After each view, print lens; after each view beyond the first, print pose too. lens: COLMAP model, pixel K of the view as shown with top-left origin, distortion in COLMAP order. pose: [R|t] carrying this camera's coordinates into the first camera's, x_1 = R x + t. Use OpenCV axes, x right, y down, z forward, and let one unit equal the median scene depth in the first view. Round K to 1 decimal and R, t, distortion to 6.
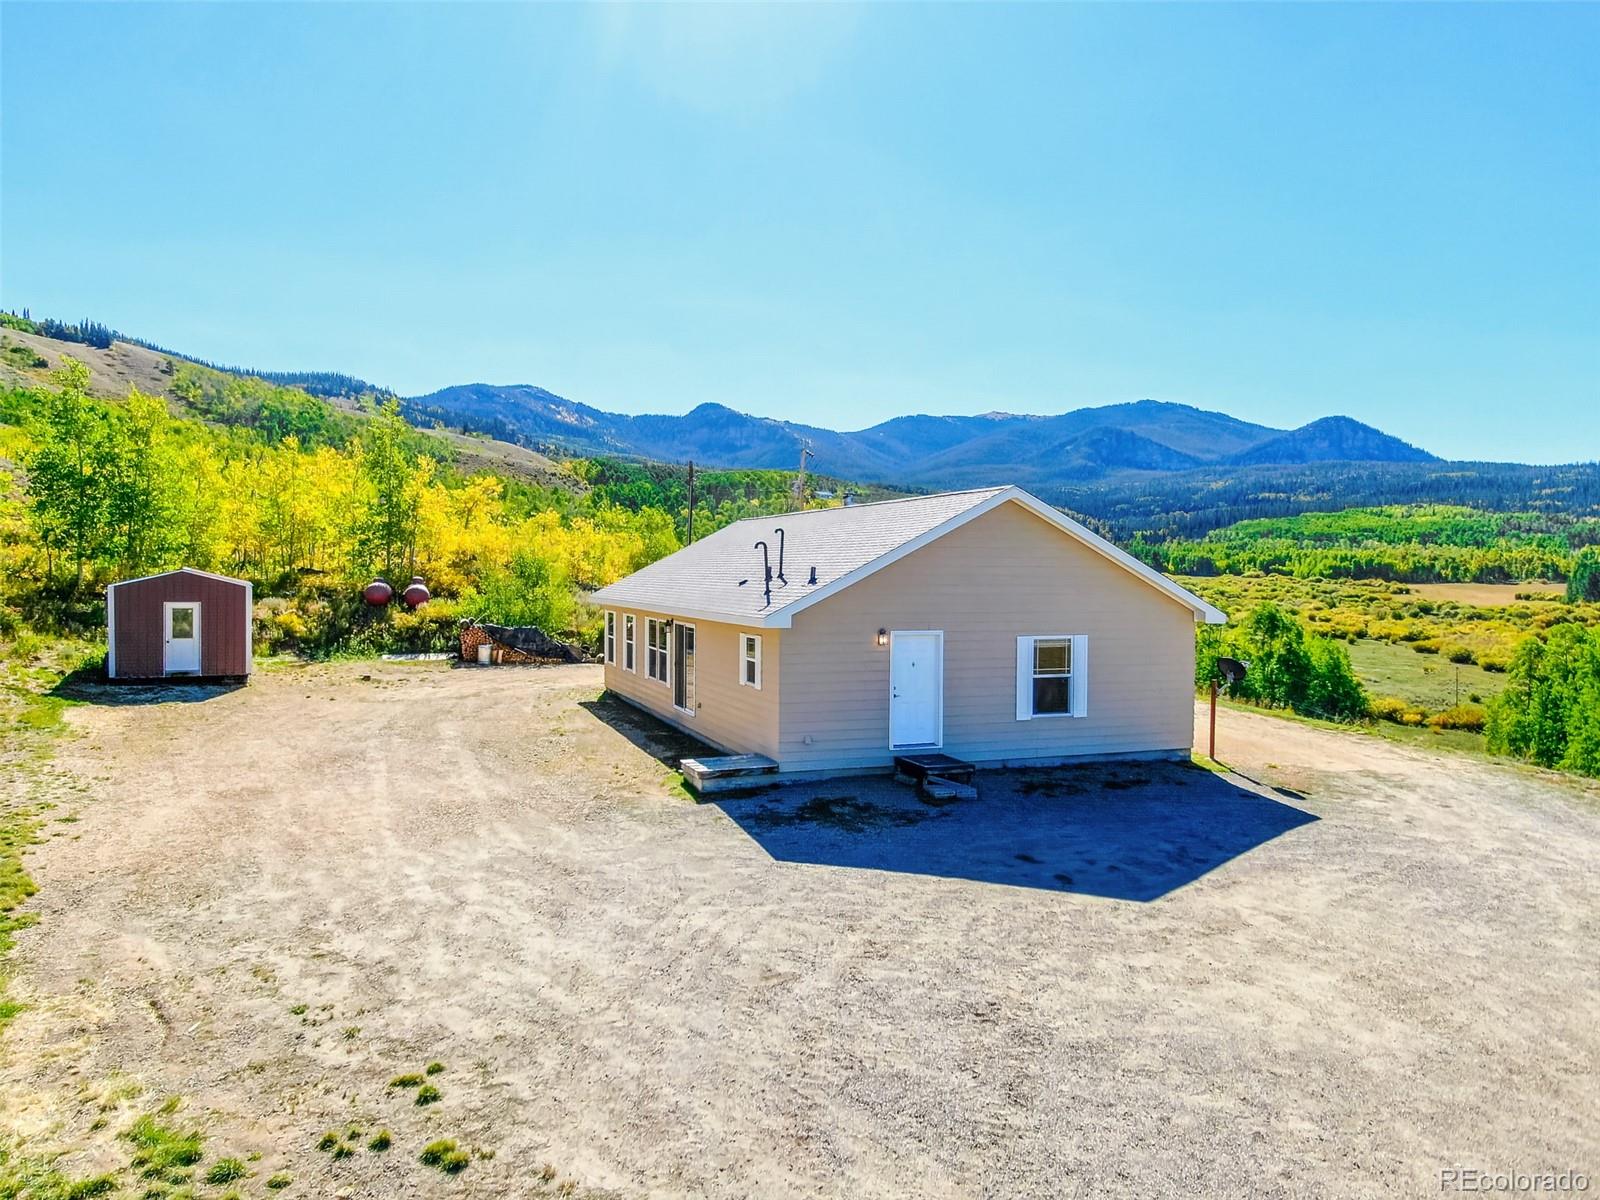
lens RADIAL K [[1157.3, 0, 802.9], [0, 1157.3, 594.9], [0, 0, 1]] dist [-0.009040, 0.028004]
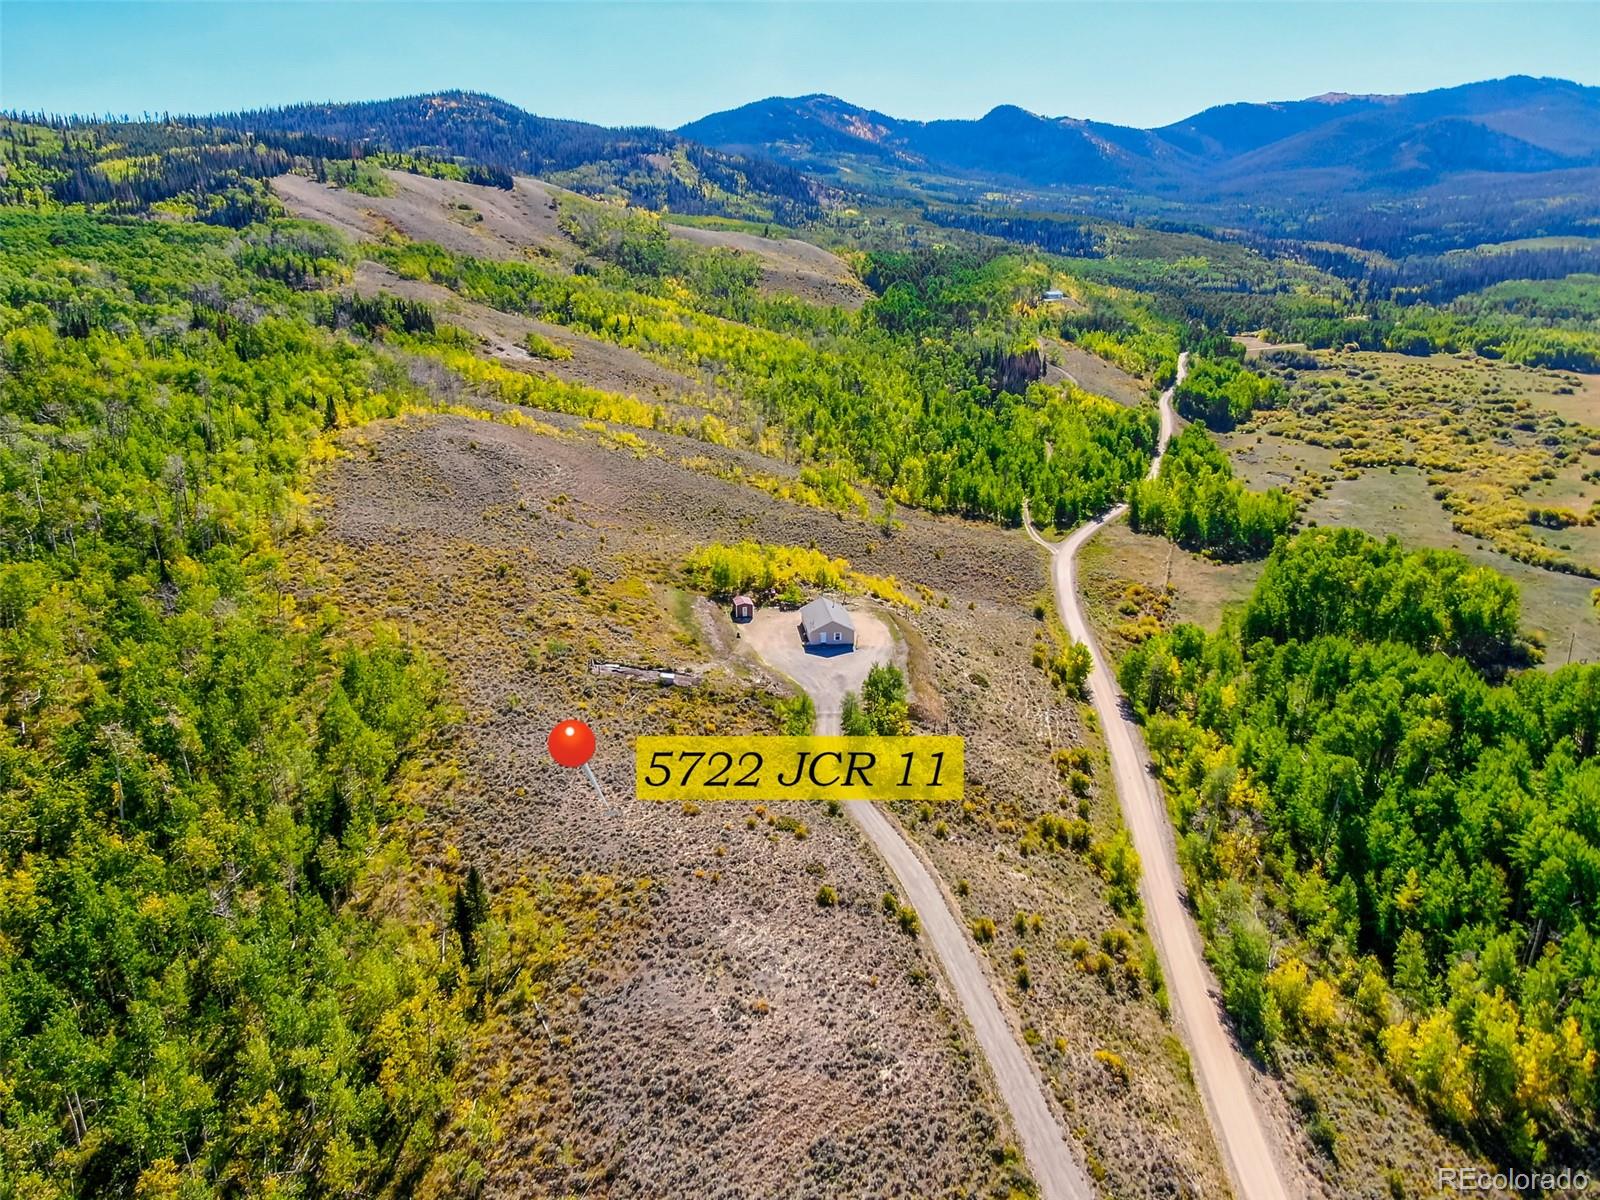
lens RADIAL K [[1157.3, 0, 800.6], [0, 1157.3, 606.0], [0, 0, 1]] dist [-0.009040, 0.028004]
pose [[0.968300, 0.064320, -0.241368, 0.028395], [0.001572, 0.964692, 0.263376, -0.034889], [0.249787, -0.255407, 0.934010, -0.103970]]
